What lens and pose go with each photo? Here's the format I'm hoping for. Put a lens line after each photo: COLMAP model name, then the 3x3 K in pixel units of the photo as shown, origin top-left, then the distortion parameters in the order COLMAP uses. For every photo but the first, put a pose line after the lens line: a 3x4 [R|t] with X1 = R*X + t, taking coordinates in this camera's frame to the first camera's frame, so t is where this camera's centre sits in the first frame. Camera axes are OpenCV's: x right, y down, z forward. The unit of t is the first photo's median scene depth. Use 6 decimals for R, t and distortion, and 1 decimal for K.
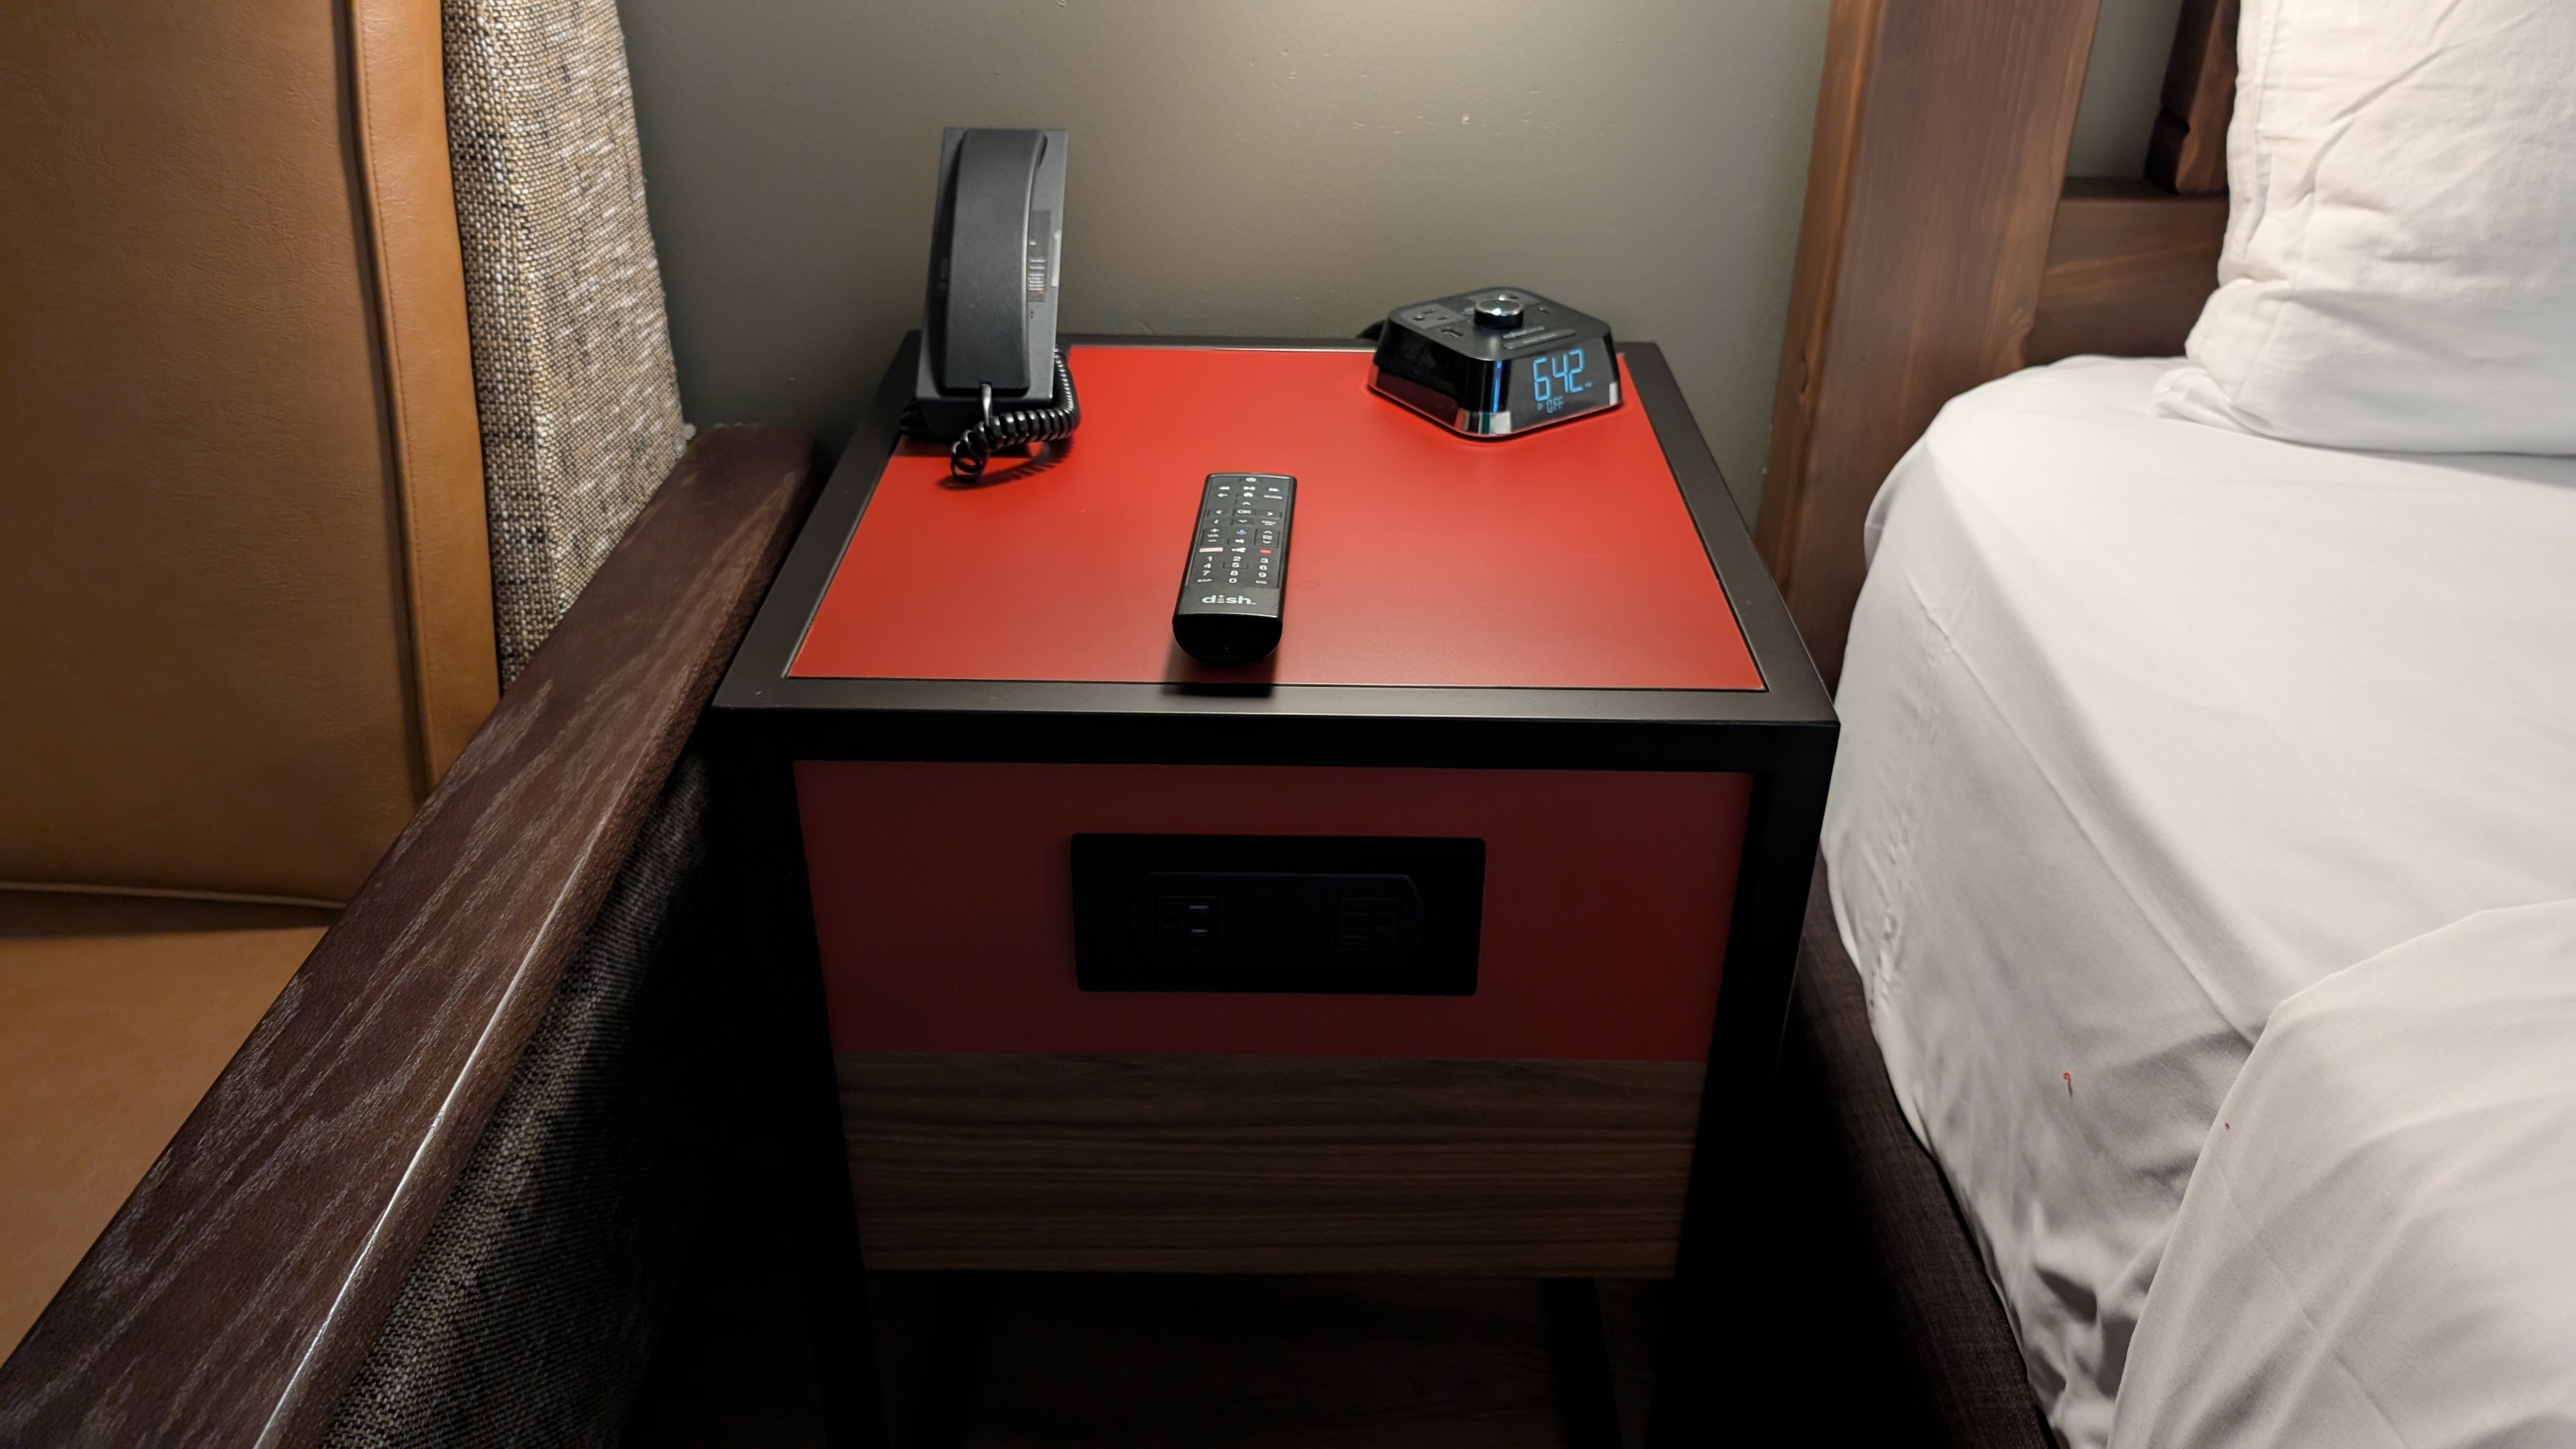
lens RADIAL K [[1904.4, 0, 1288.0], [0, 1904.4, 724.5], [0, 0, 1]] dist [0.002921, -0.007674]
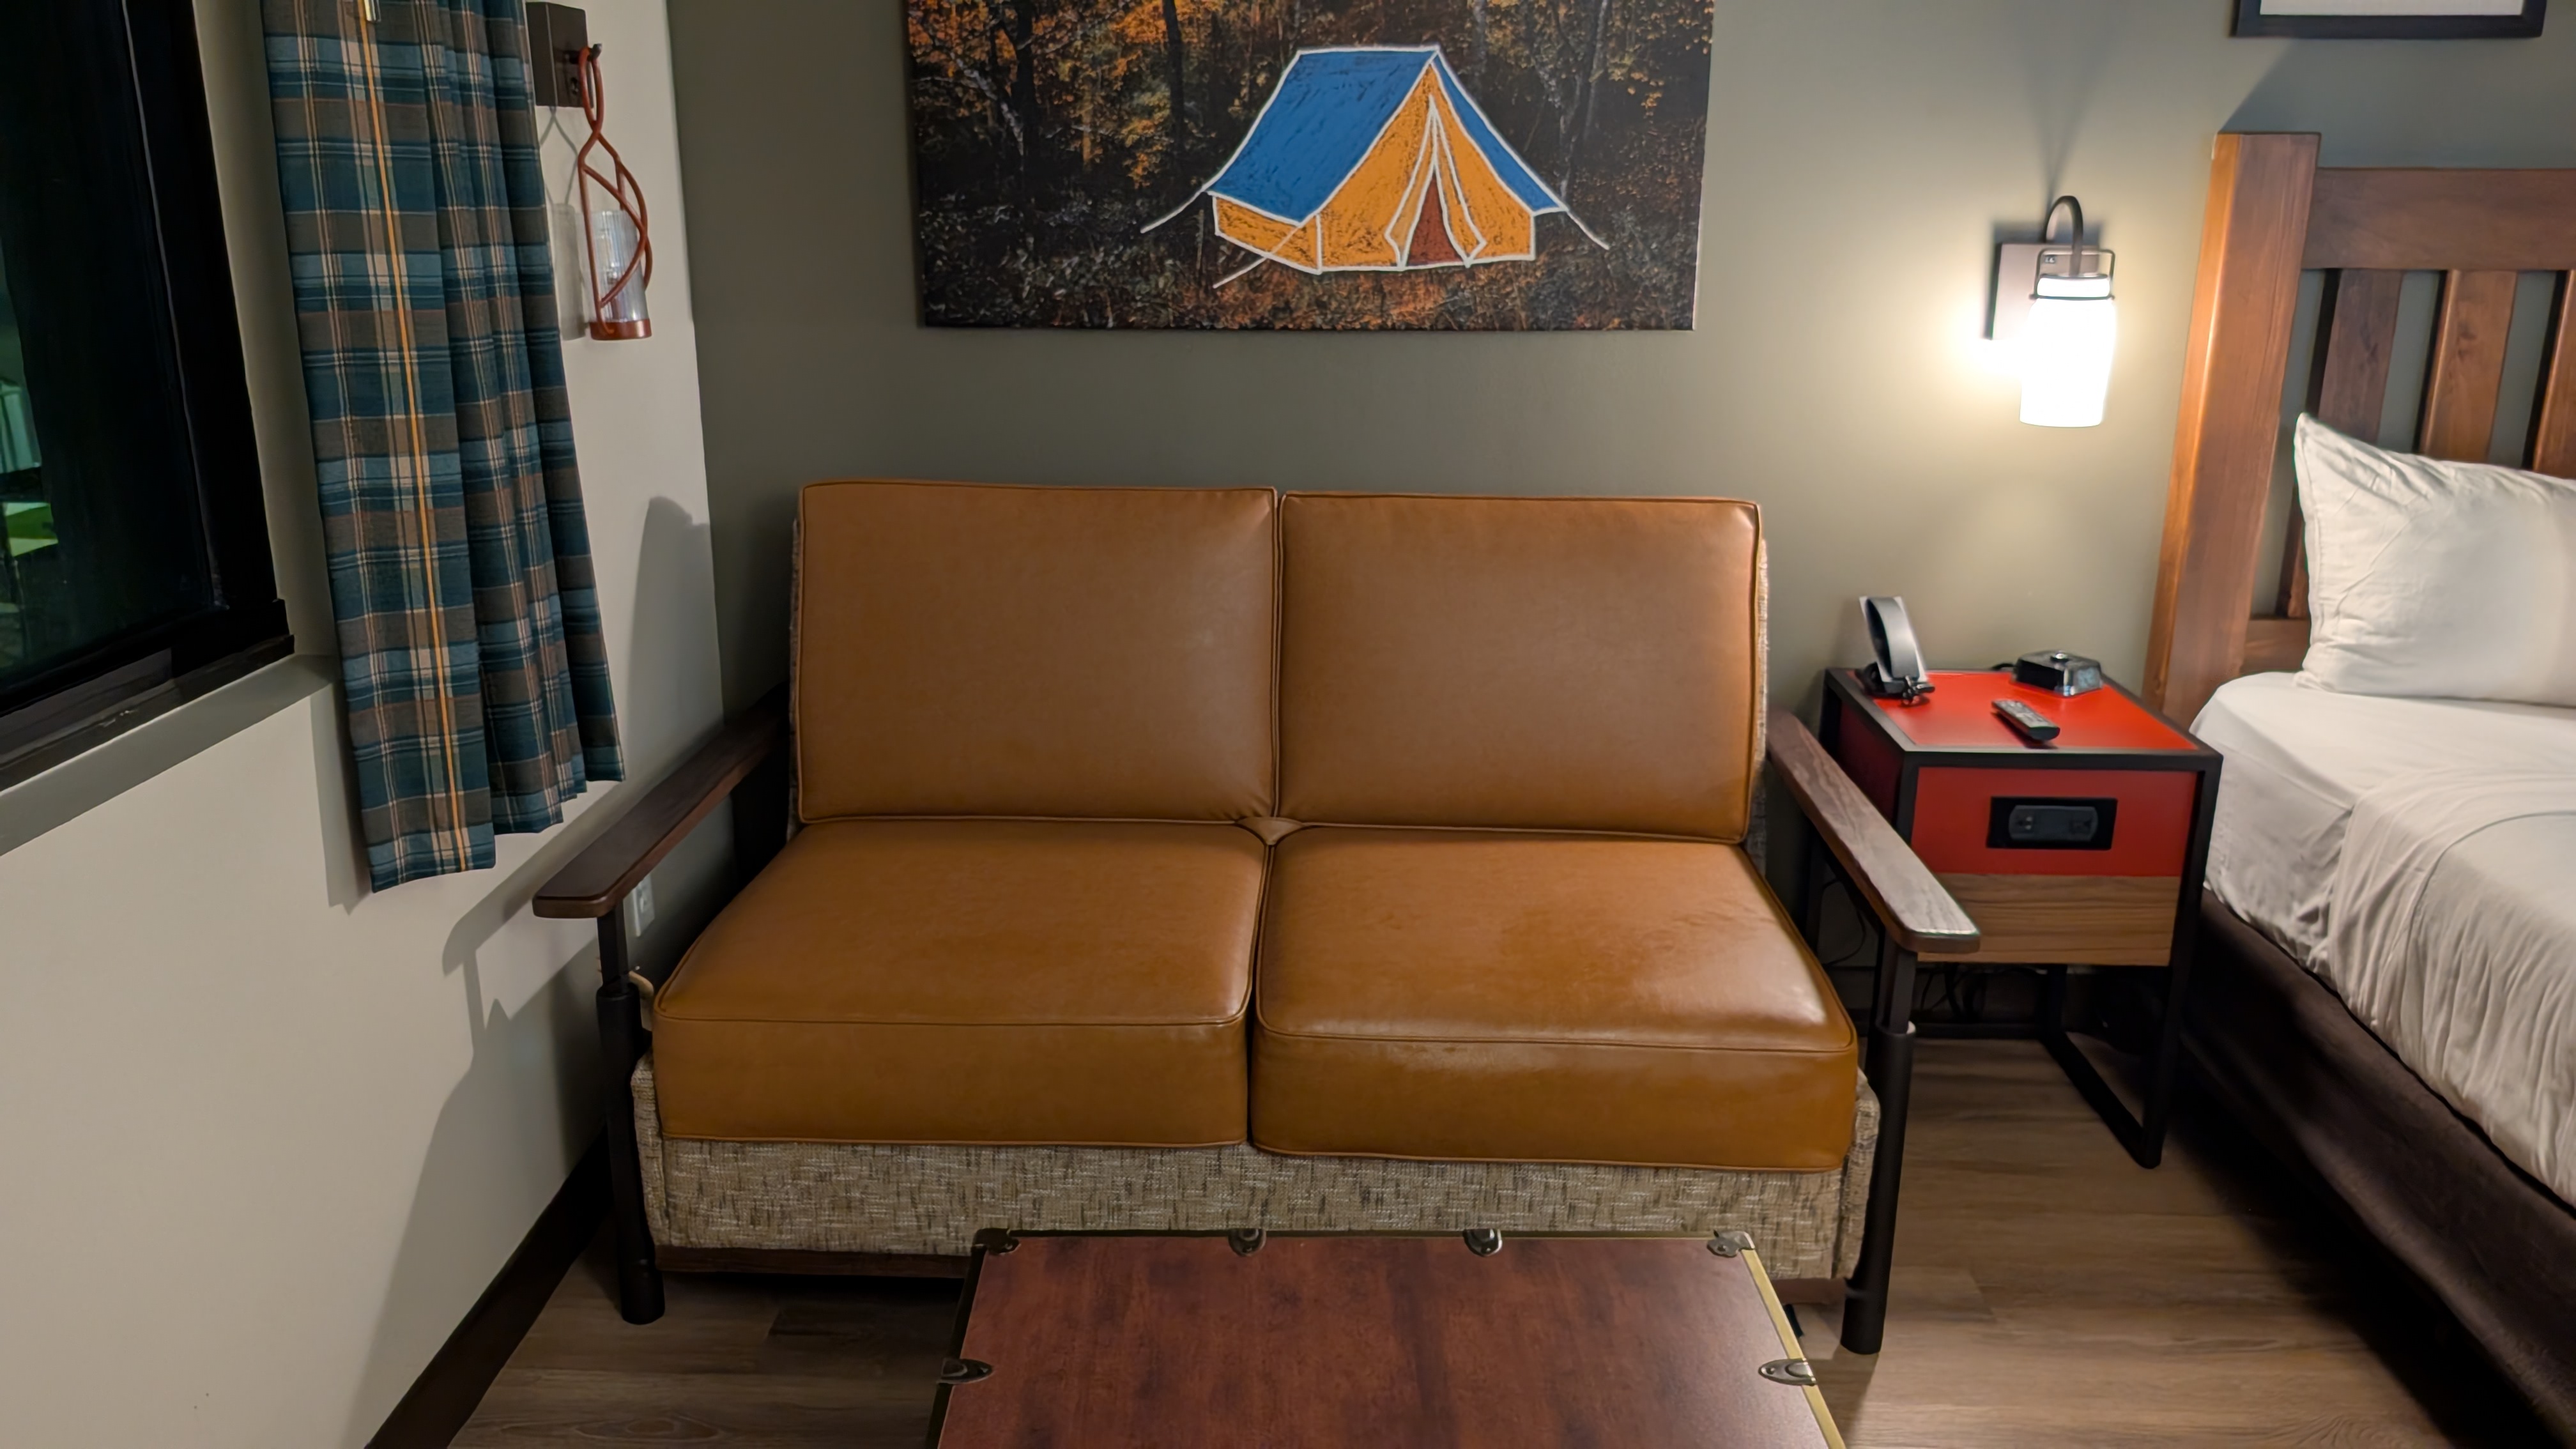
lens RADIAL K [[1904.4, 0, 1288.0], [0, 1904.4, 724.5], [0, 0, 1]] dist [0.002921, -0.007674]
pose [[0.999731, -0.001155, -0.023148, -1.100877], [-0.004448, 0.970630, -0.240537, 0.646258], [0.022746, 0.240575, 0.970364, -2.003700]]
